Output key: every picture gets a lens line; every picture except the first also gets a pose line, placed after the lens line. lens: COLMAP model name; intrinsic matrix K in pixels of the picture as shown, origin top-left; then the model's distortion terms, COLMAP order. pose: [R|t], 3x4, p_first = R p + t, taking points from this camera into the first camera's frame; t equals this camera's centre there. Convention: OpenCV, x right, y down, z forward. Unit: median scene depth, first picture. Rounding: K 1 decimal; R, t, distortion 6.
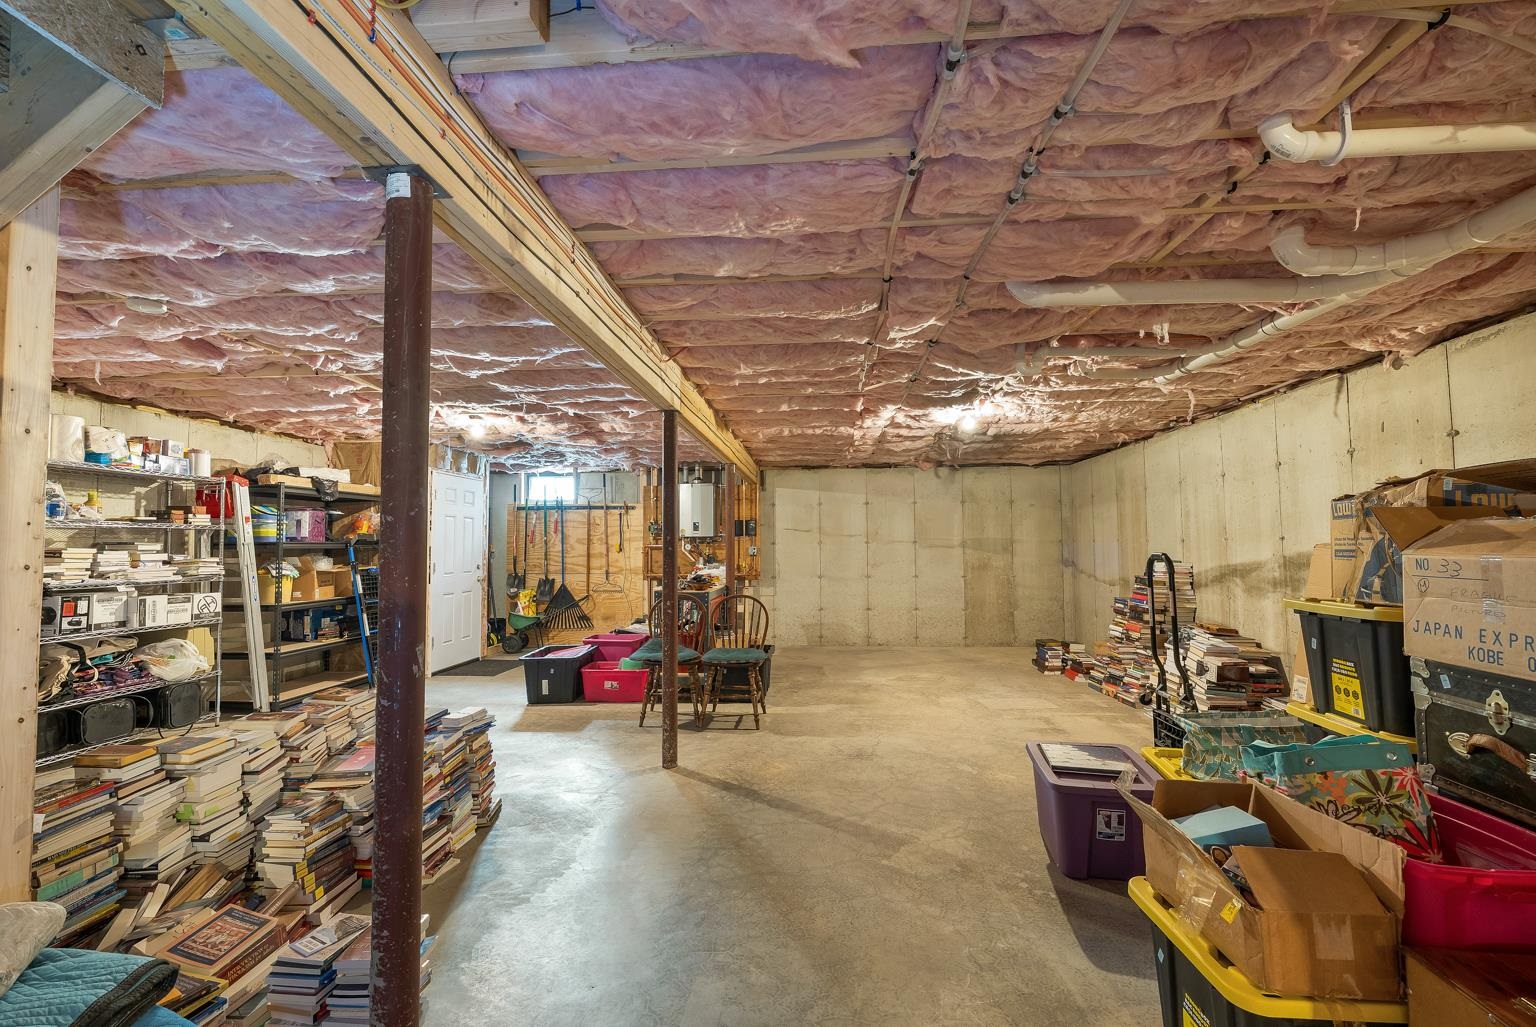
lens RADIAL K [[648.4, 0, 777.2], [0, 648.4, 512.8], [0, 0, 1]] dist [0.000667, -0.000134]
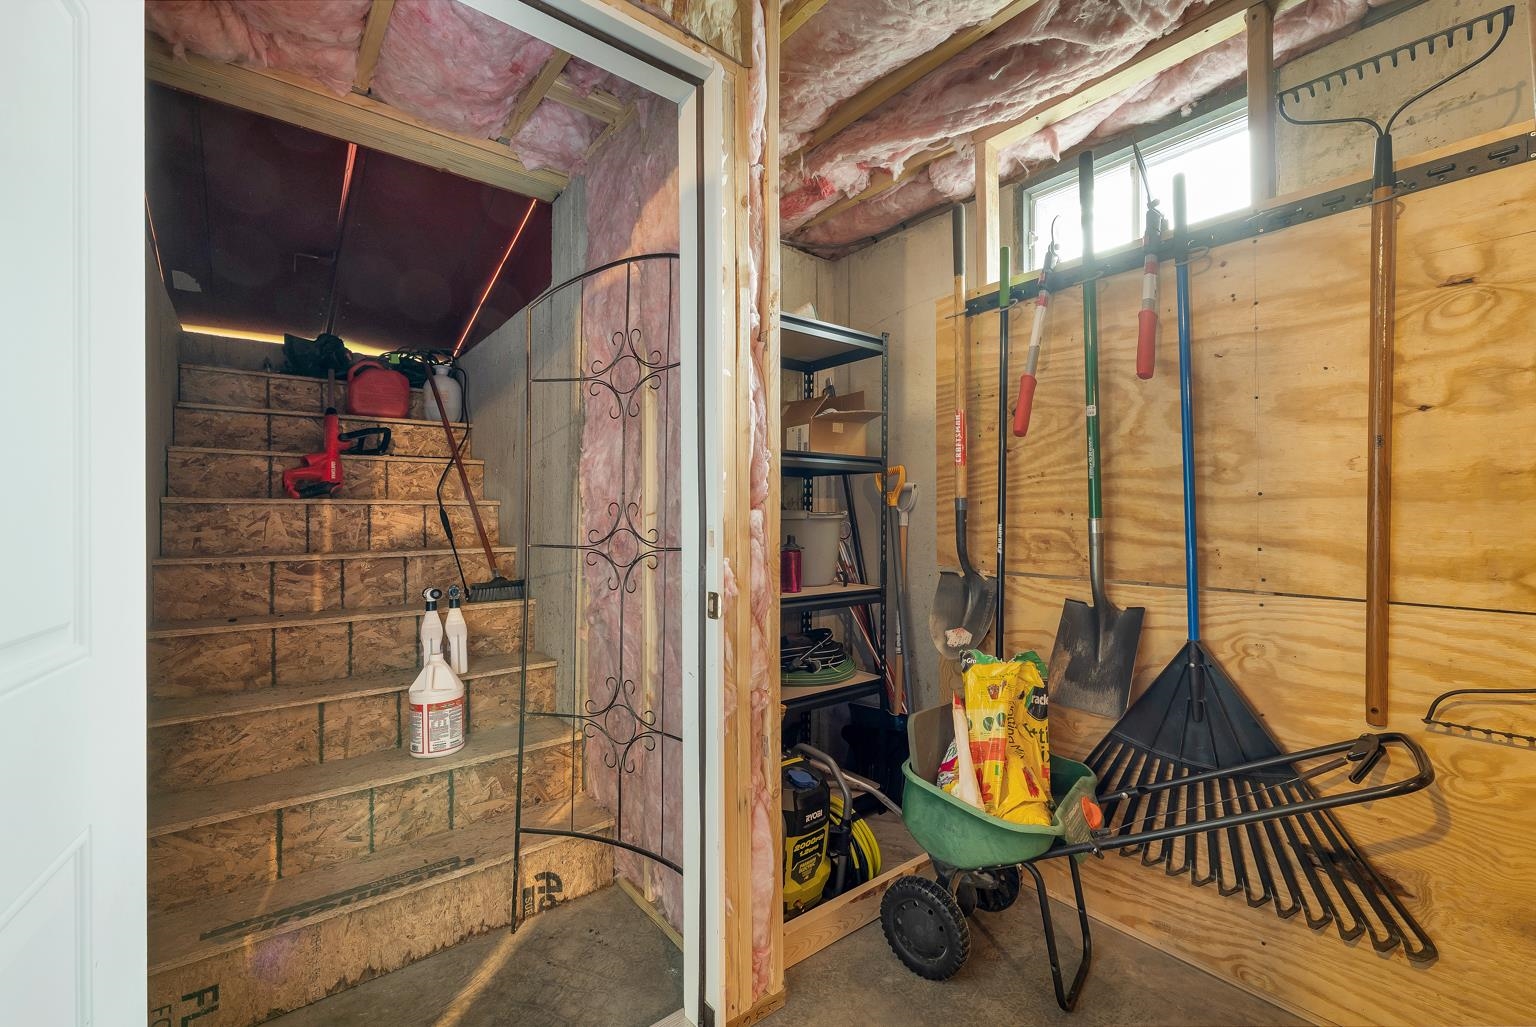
lens RADIAL K [[648.4, 0, 751.7], [0, 648.4, 509.2], [0, 0, 1]] dist [0.000667, -0.000134]
pose [[0.675433, 0.002836, -0.737416, -0.277857], [0.033374, 0.998850, 0.034410, 0.060145], [0.736666, -0.047853, 0.674562, 0.777648]]
